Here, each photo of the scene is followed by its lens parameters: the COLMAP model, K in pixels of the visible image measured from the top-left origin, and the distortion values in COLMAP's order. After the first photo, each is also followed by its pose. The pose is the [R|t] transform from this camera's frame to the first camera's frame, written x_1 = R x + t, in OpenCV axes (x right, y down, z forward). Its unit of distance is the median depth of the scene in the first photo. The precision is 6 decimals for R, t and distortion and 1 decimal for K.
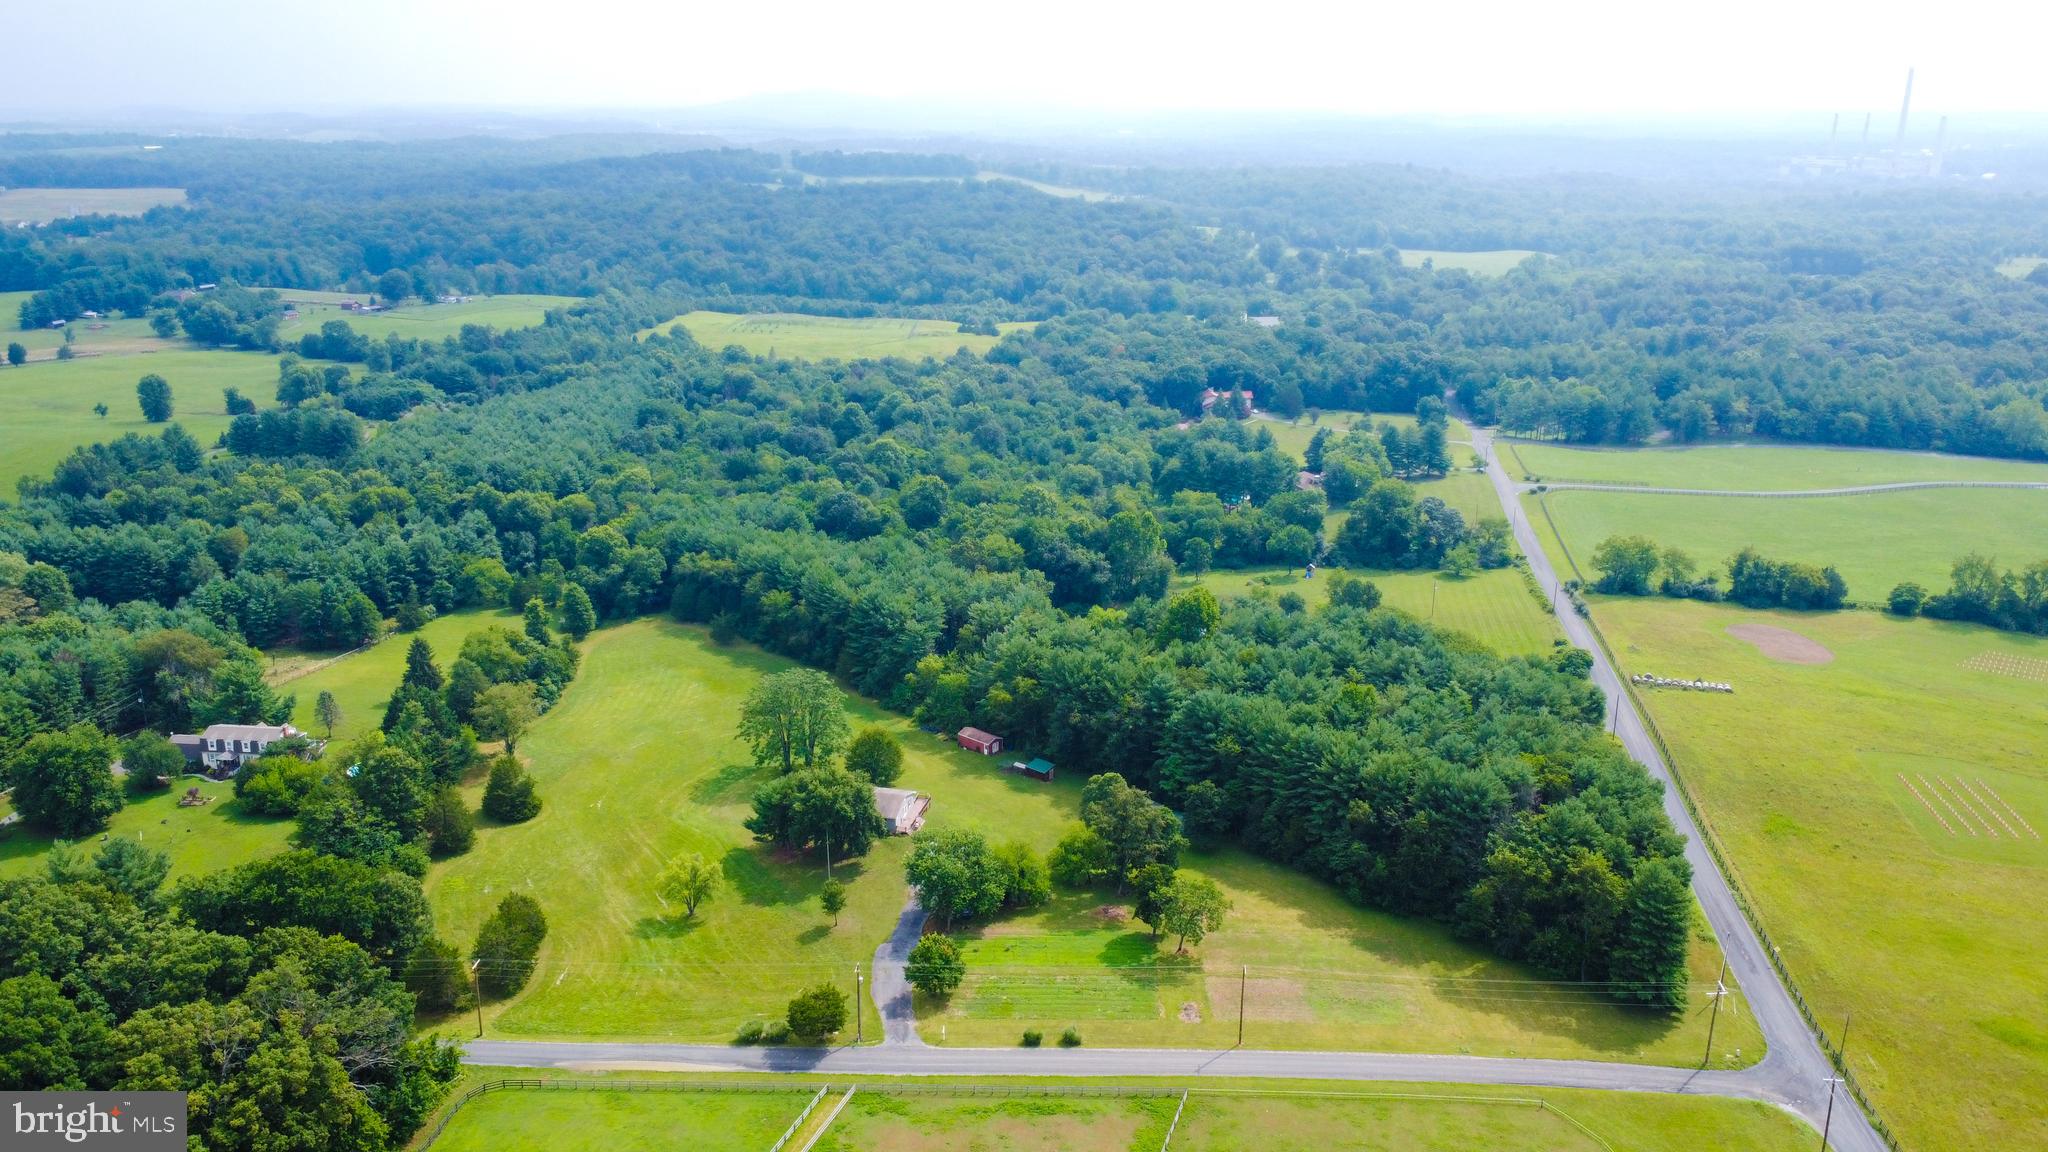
lens RADIAL K [[1543.6, 0, 1028.4], [0, 1543.6, 580.6], [0, 0, 1]] dist [0.004263, -0.003747]
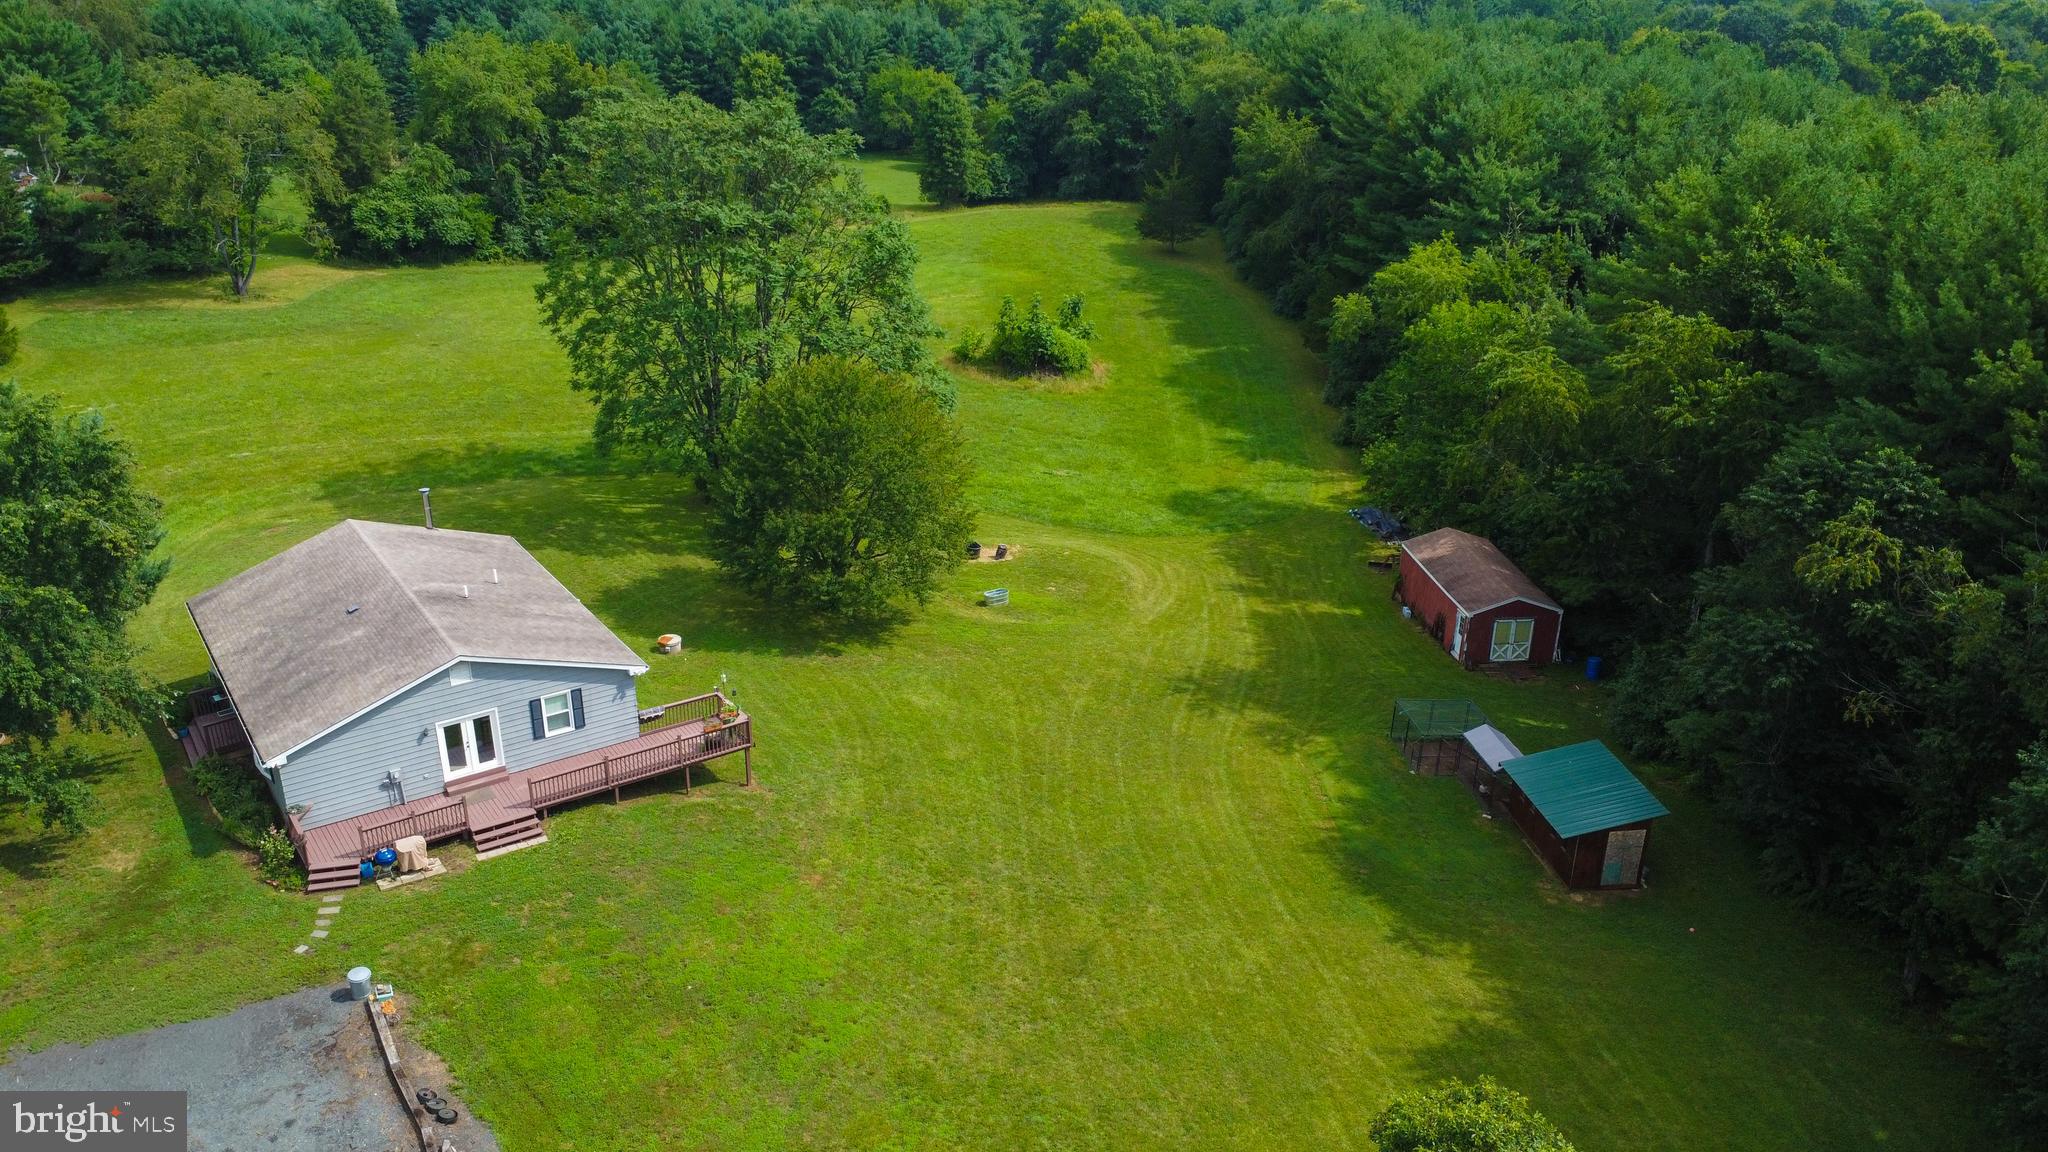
lens RADIAL K [[1543.6, 0, 1024.5], [0, 1543.6, 580.3], [0, 0, 1]] dist [0.004263, -0.003747]
pose [[0.738663, 0.263625, -0.620386, 0.051441], [-0.207491, 0.964588, 0.162840, 0.068203], [0.641346, 0.008440, 0.767206, 0.683519]]
